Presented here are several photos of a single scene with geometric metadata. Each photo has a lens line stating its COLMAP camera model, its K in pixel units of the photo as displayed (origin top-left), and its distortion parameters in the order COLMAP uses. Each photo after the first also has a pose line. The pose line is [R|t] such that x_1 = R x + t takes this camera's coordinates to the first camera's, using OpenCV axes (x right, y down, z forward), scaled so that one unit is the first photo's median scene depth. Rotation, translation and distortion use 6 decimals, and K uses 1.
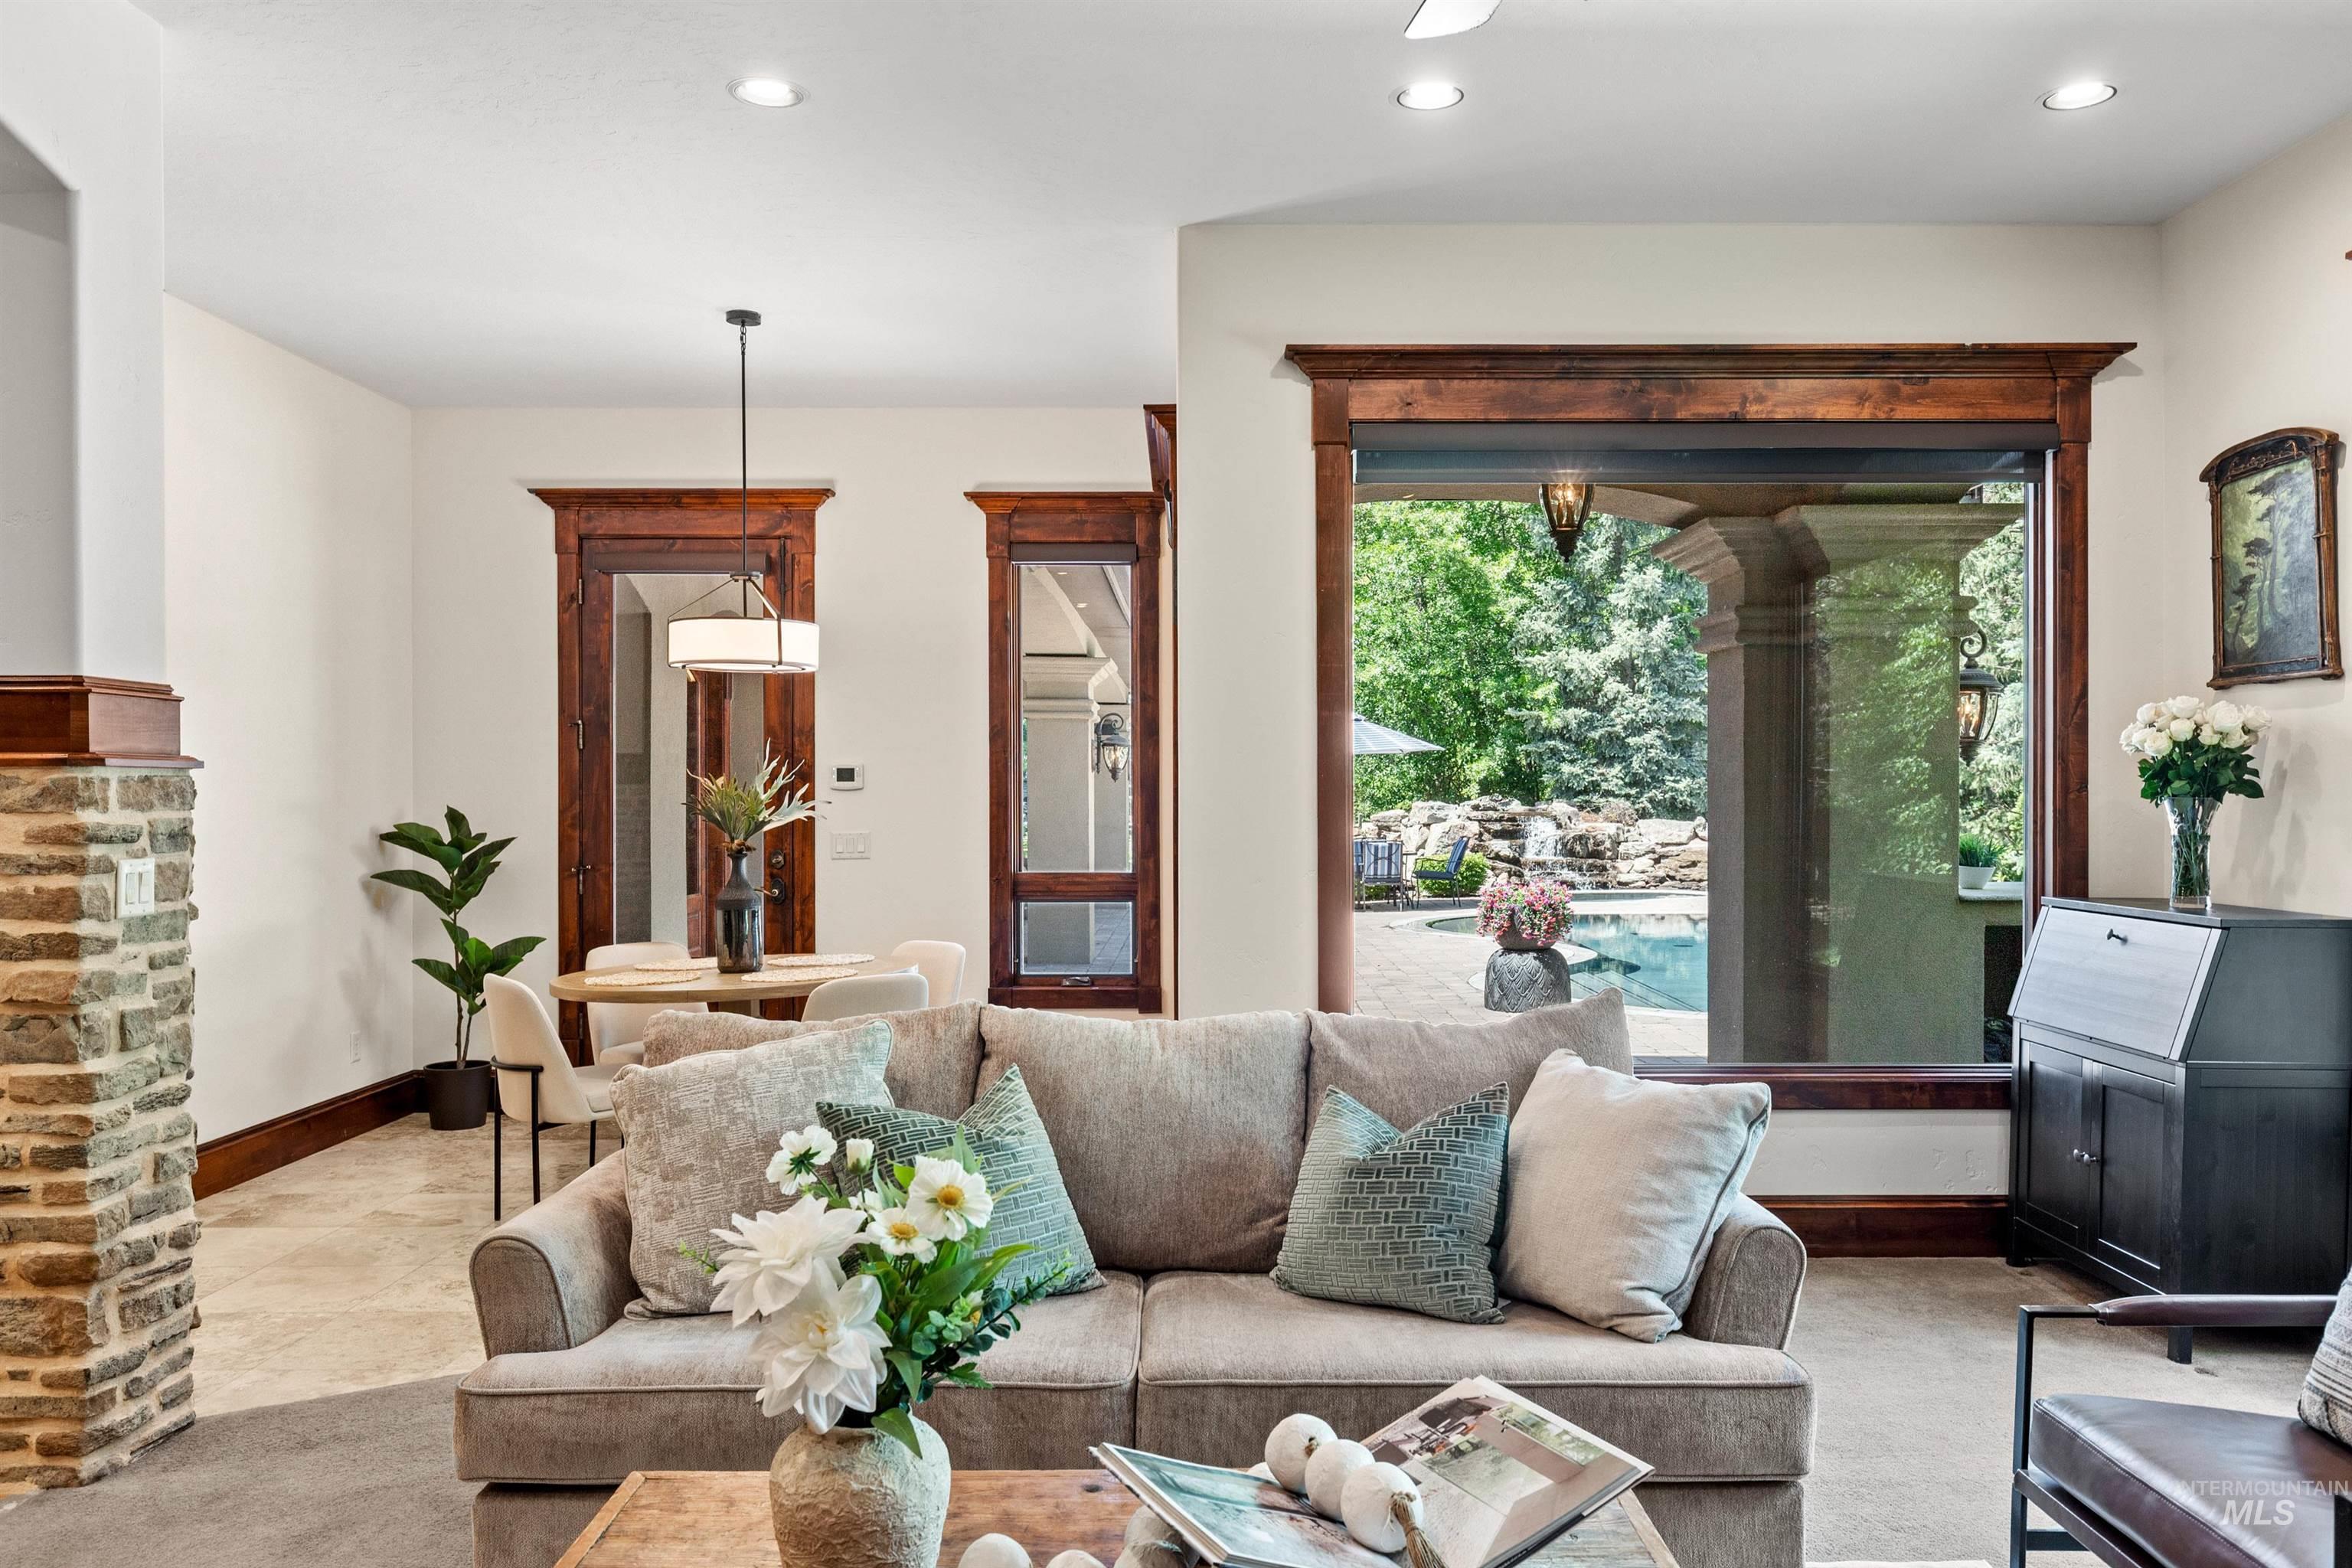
lens RADIAL K [[1755.8, 0, 1181.6], [0, 1755.8, 790.2], [0, 0, 1]] dist [-0.001836, 0.001765]
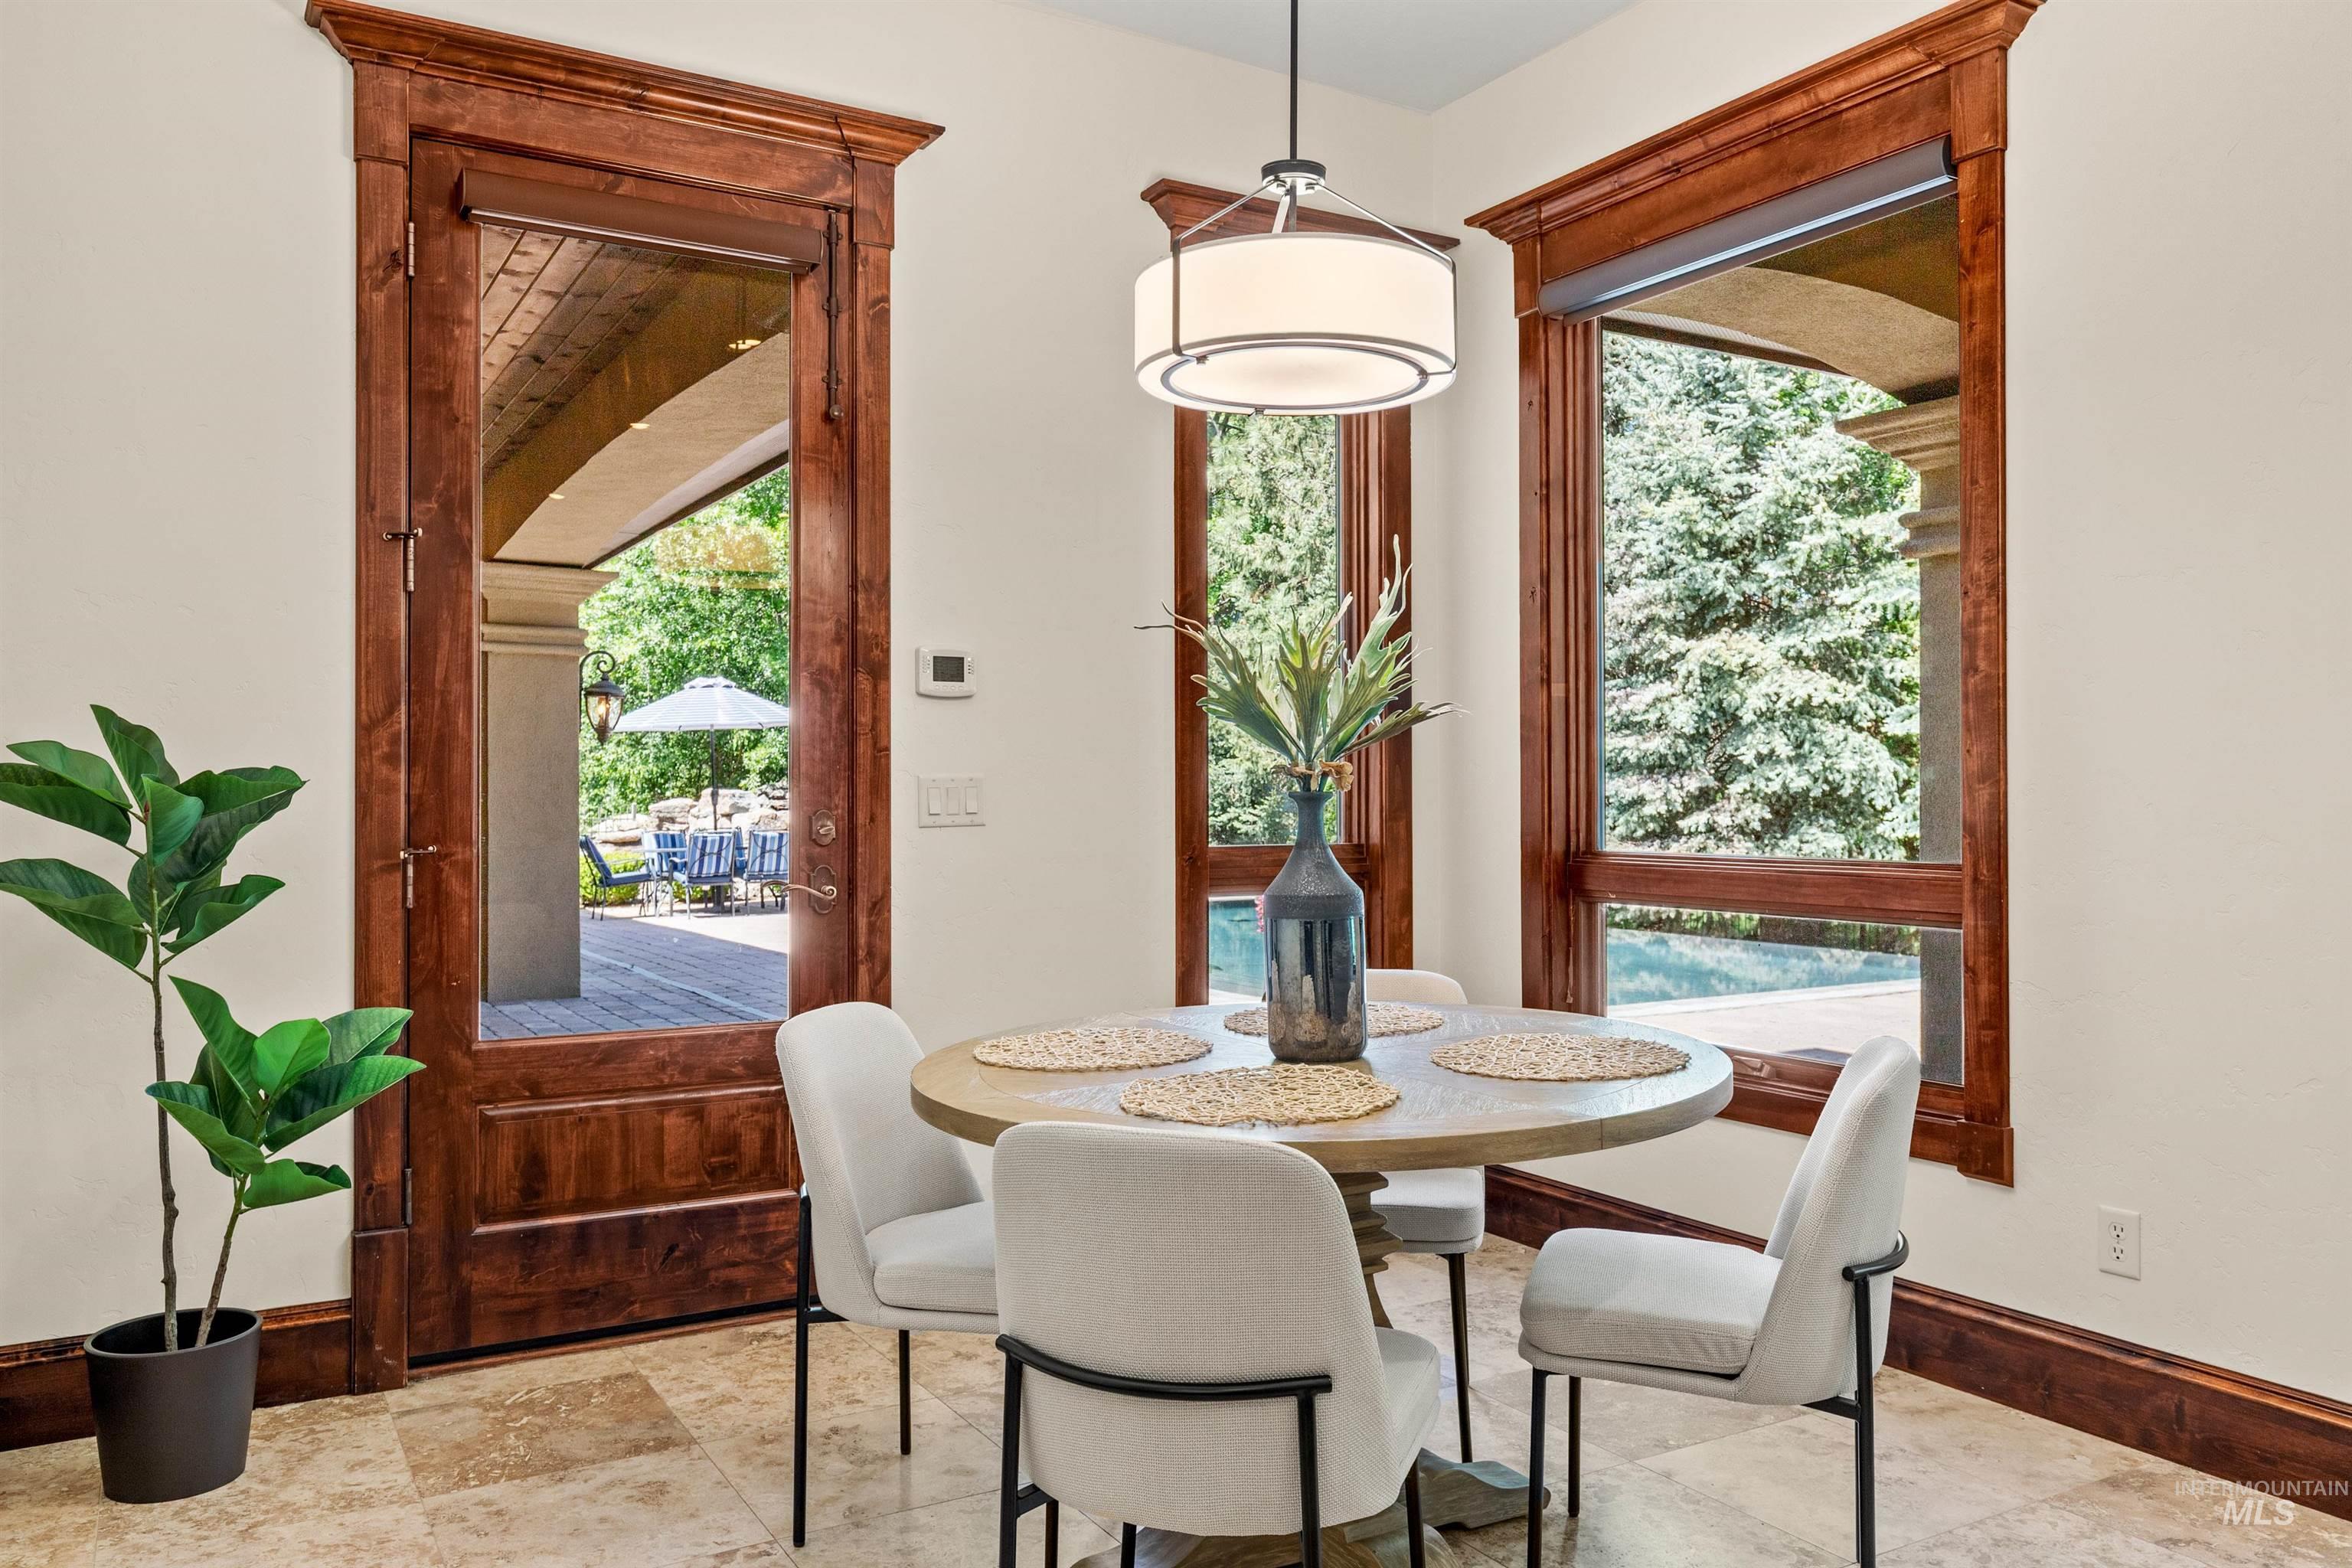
lens RADIAL K [[1755.8, 0, 1177.8], [0, 1755.8, 795.0], [0, 0, 1]] dist [-0.001836, 0.001765]
pose [[0.862676, 0.001706, 0.505754, -0.401888], [-0.002689, 0.999996, 0.001213, 0.028830], [-0.505749, -0.002407, 0.862677, 0.501016]]
